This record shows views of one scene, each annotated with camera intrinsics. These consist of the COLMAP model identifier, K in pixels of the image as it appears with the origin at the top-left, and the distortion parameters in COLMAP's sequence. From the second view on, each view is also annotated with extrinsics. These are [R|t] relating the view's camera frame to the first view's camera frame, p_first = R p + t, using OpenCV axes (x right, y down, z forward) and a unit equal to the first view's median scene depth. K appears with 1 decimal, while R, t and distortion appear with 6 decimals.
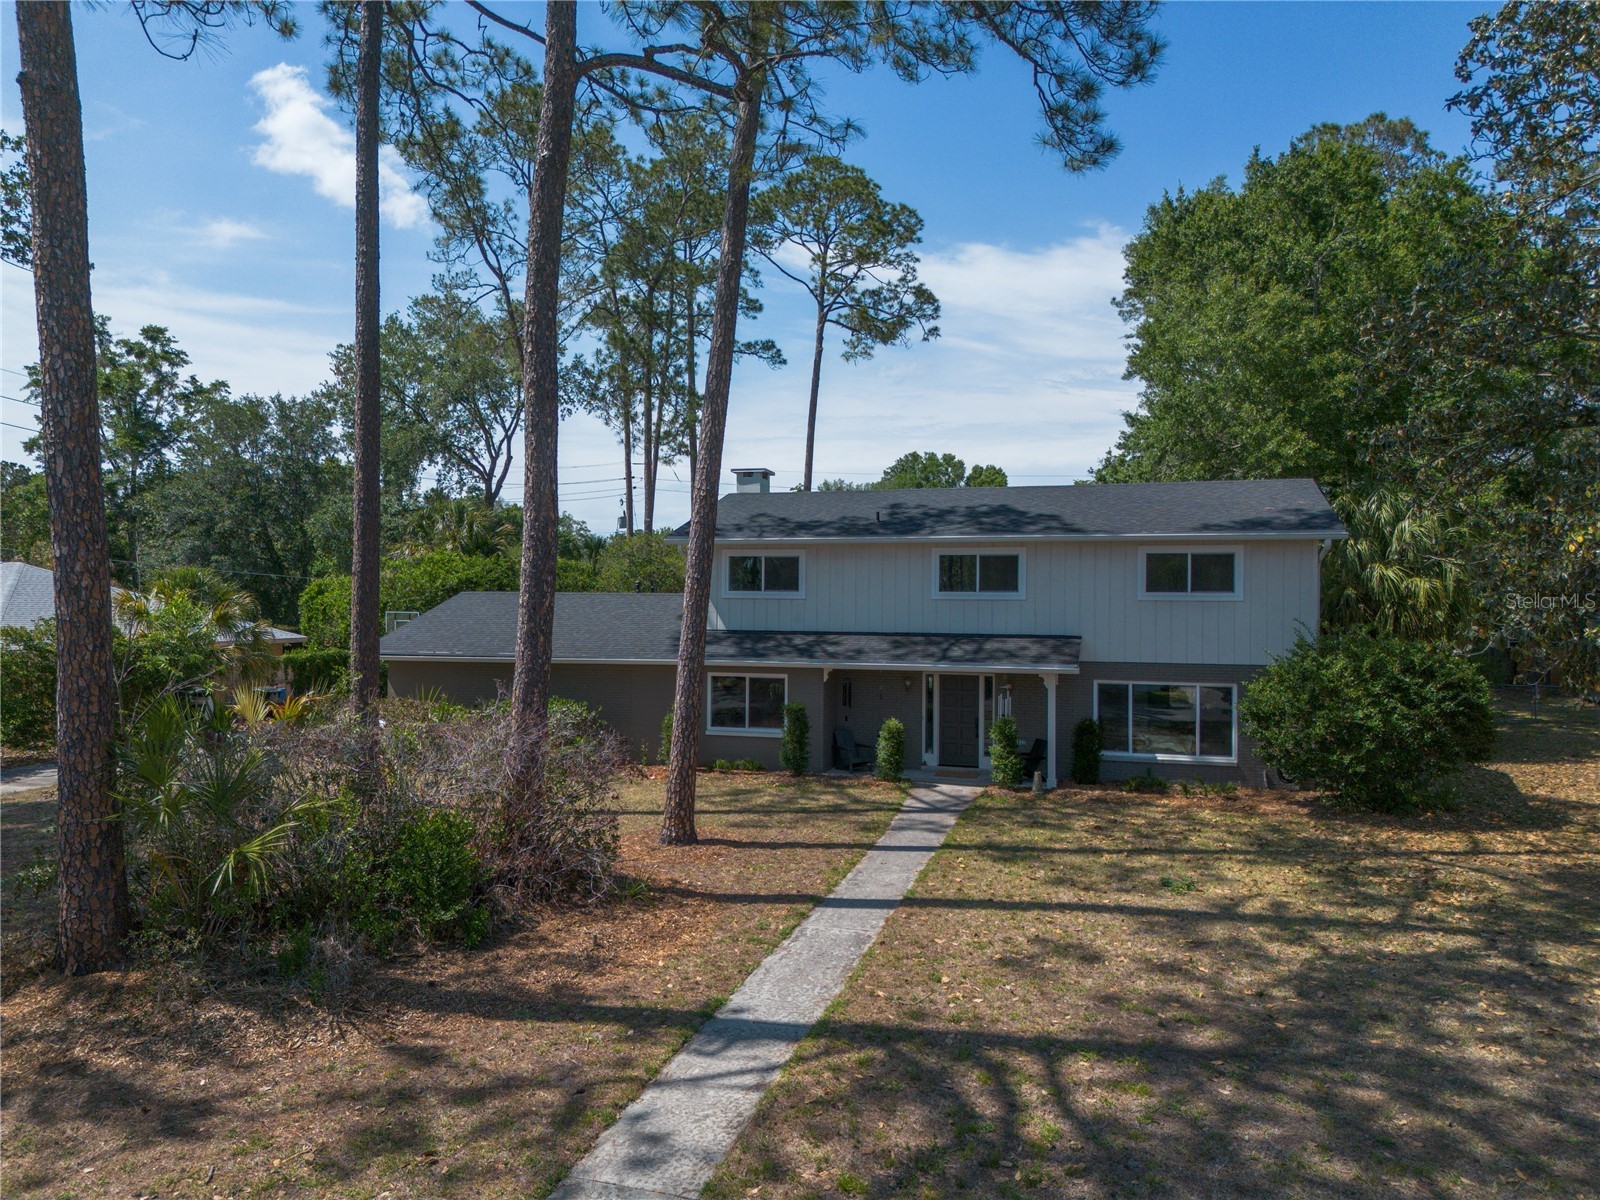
lens RADIAL K [[1143.3, 0, 800.0], [0, 1143.3, 600.0], [0, 0, 1]] dist [0.060258, -0.055496]
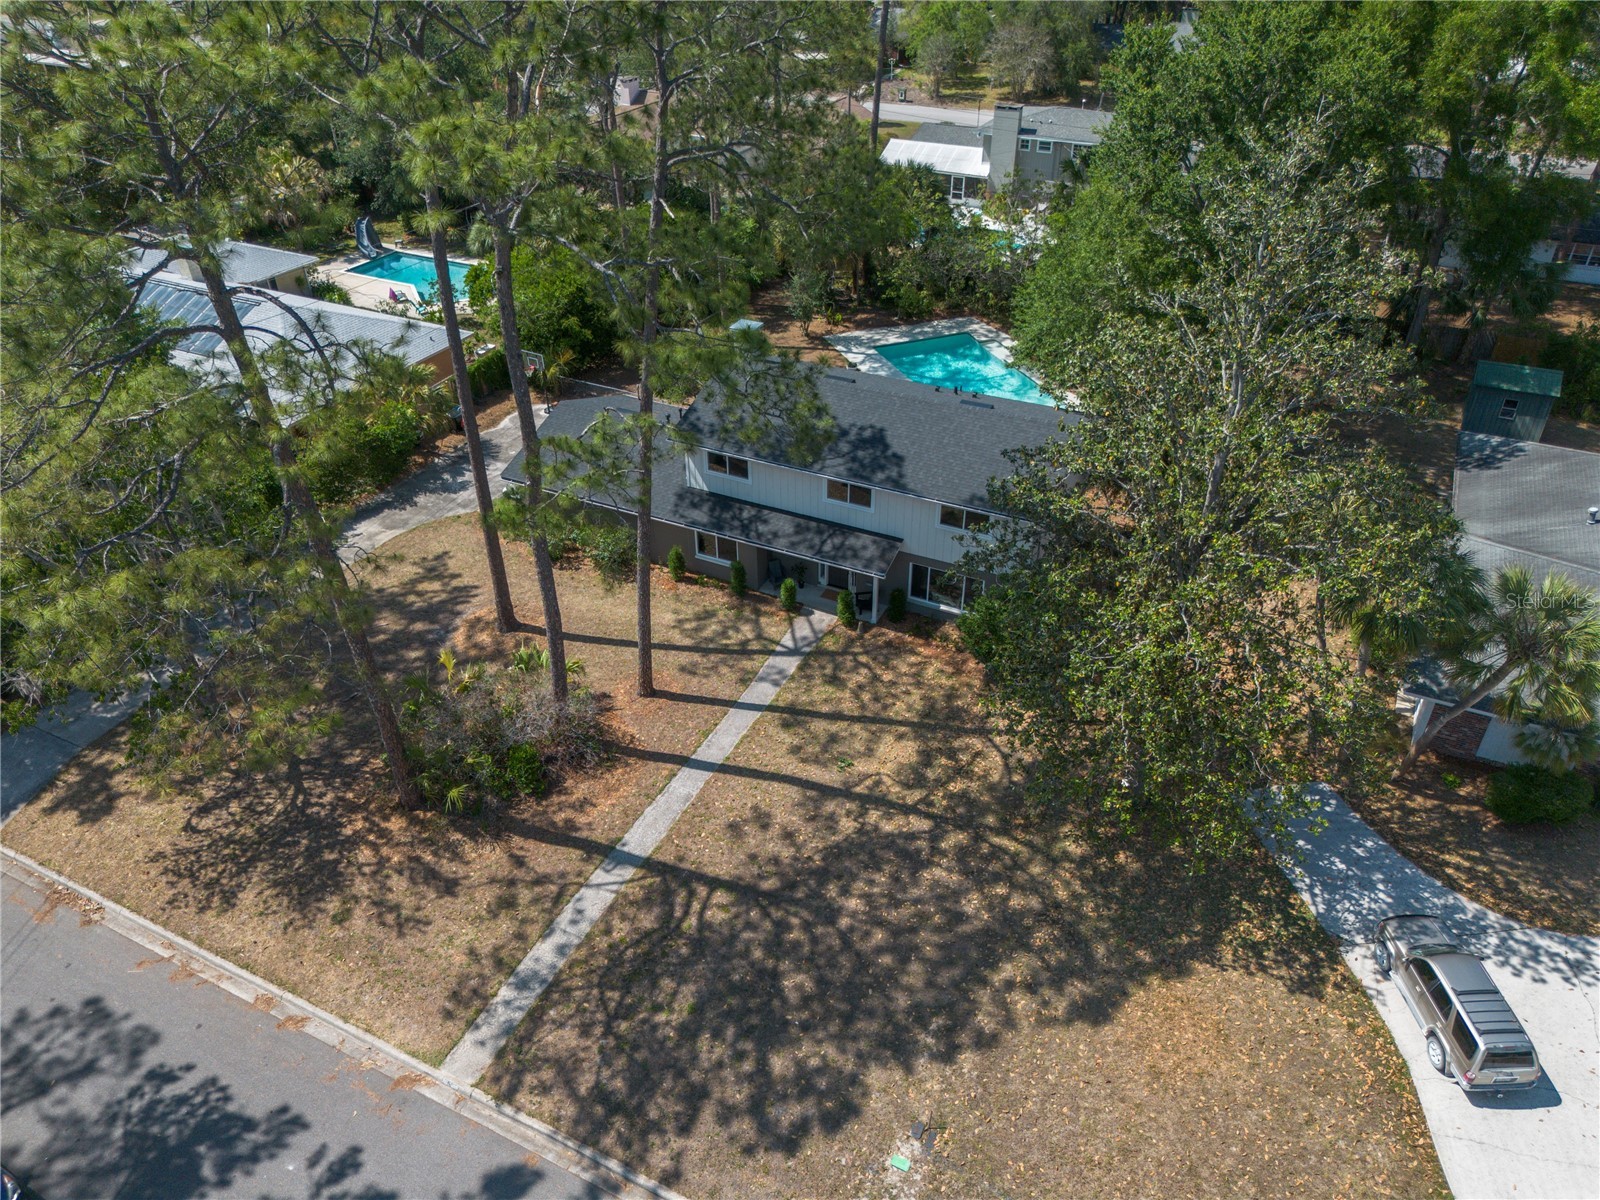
lens RADIAL K [[1143.3, 0, 800.0], [0, 1143.3, 600.0], [0, 0, 1]] dist [0.060258, -0.055496]
pose [[0.984257, 0.090072, -0.152067, 0.479846], [0.009954, 0.830780, 0.556512, -1.105948], [0.176461, -0.549265, 0.816805, -0.589017]]
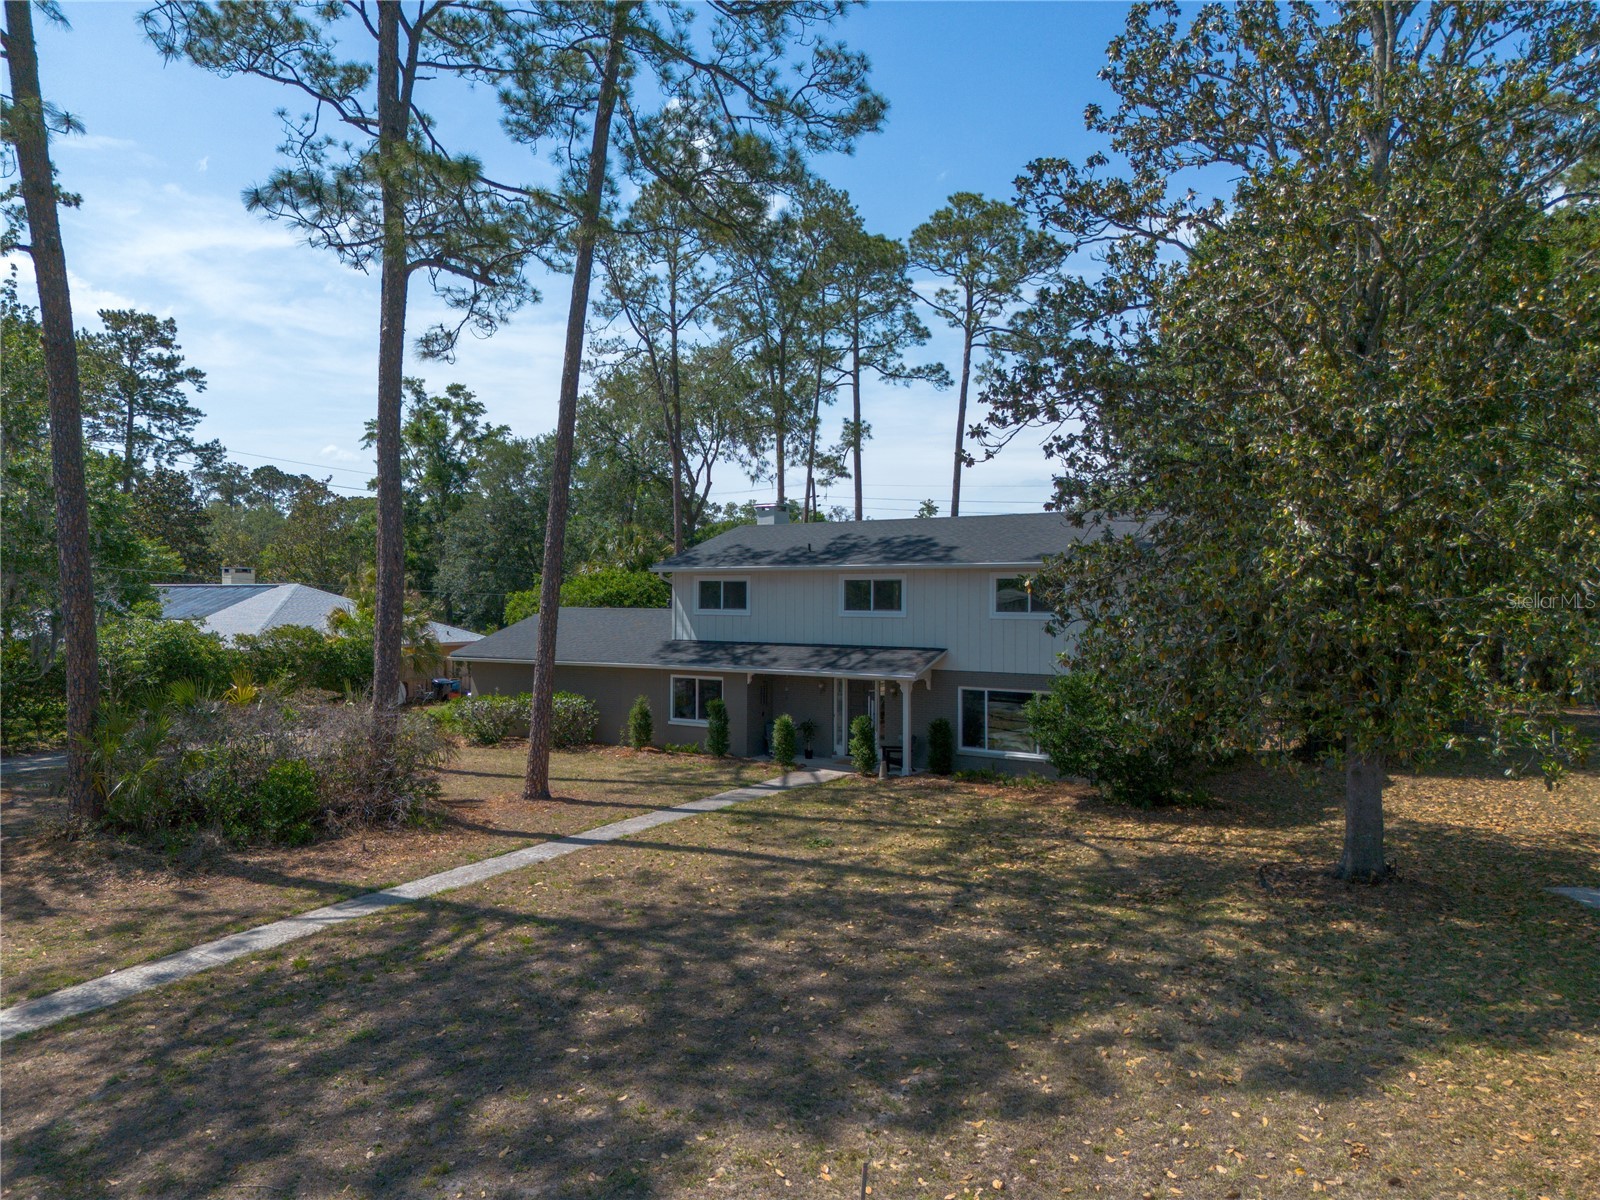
lens RADIAL K [[1143.3, 0, 800.0], [0, 1143.3, 600.0], [0, 0, 1]] dist [0.060258, -0.055496]
pose [[0.953567, -0.003120, -0.301164, 0.606736], [0.003558, 0.999993, 0.000905, -0.026754], [0.301159, -0.001934, 0.953572, -0.216953]]
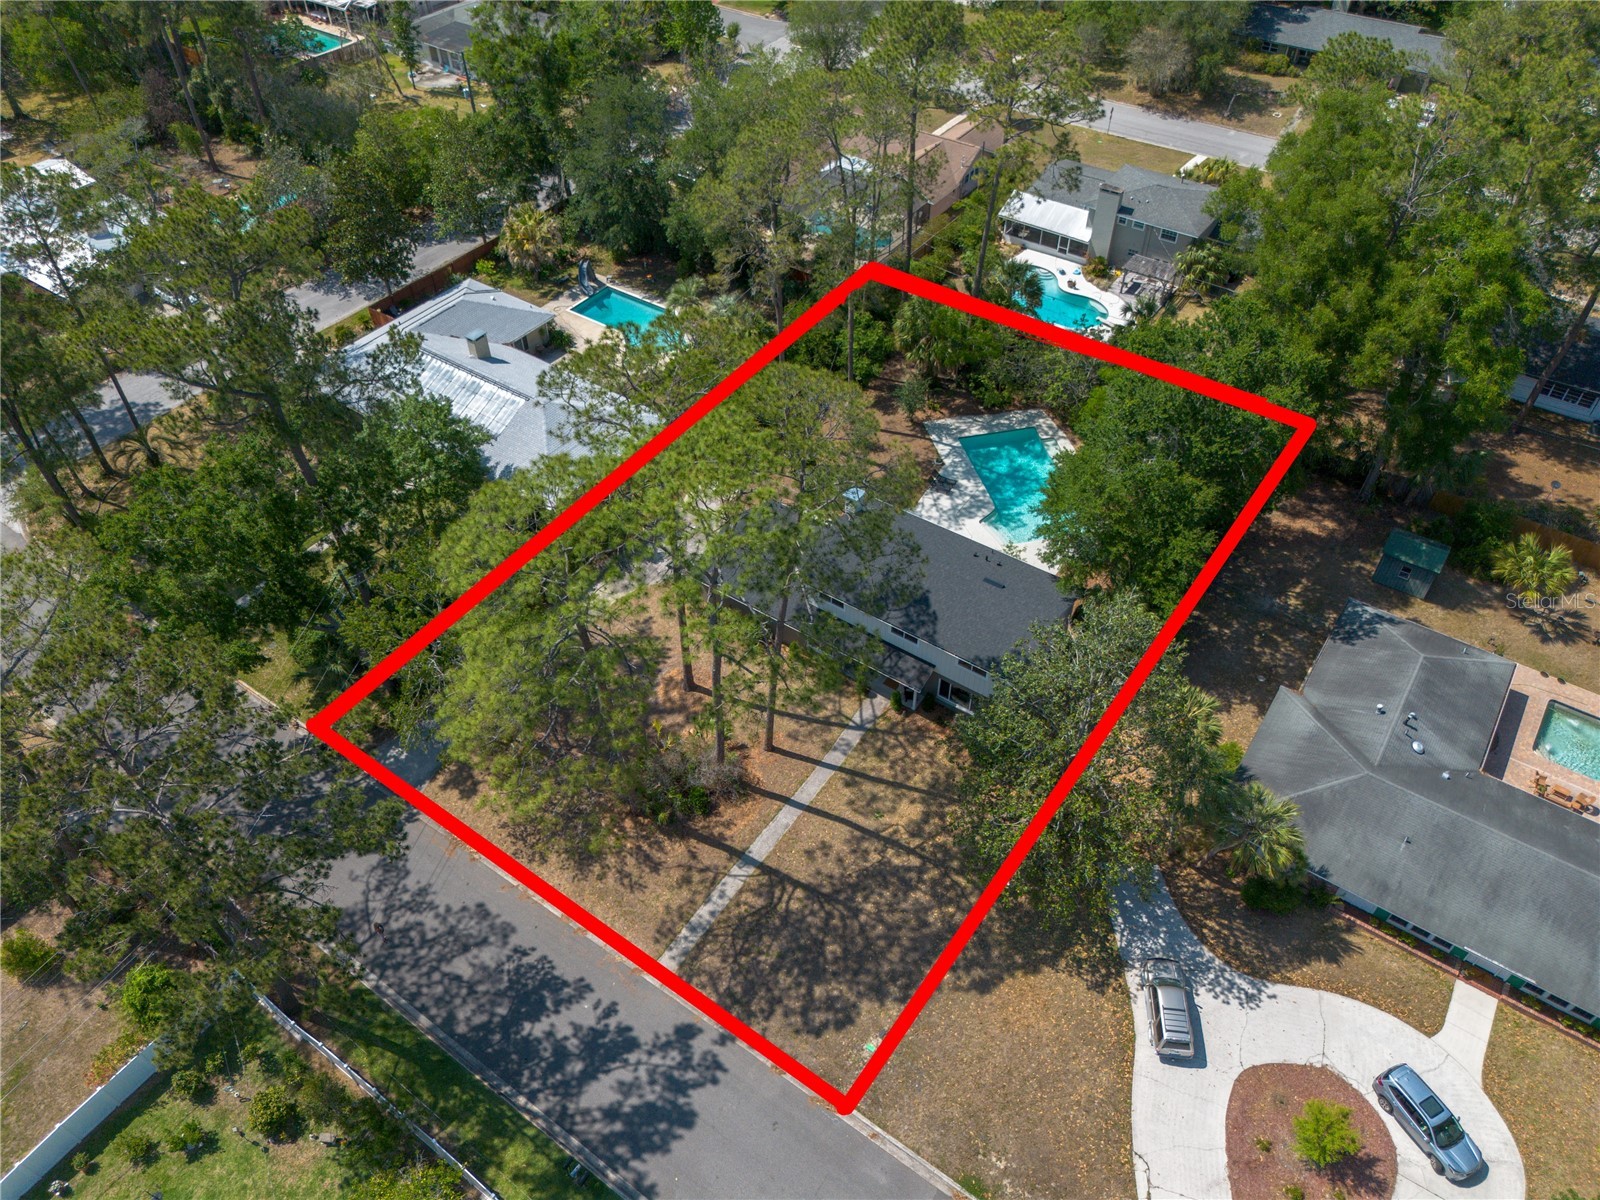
lens RADIAL K [[1143.3, 0, 800.0], [0, 1143.3, 600.0], [0, 0, 1]] dist [0.060258, -0.055496]
pose [[0.948355, 0.220774, -0.227774, 0.692961], [0.004079, 0.709508, 0.704686, -2.619491], [0.317183, -0.669222, 0.671965, -1.052507]]
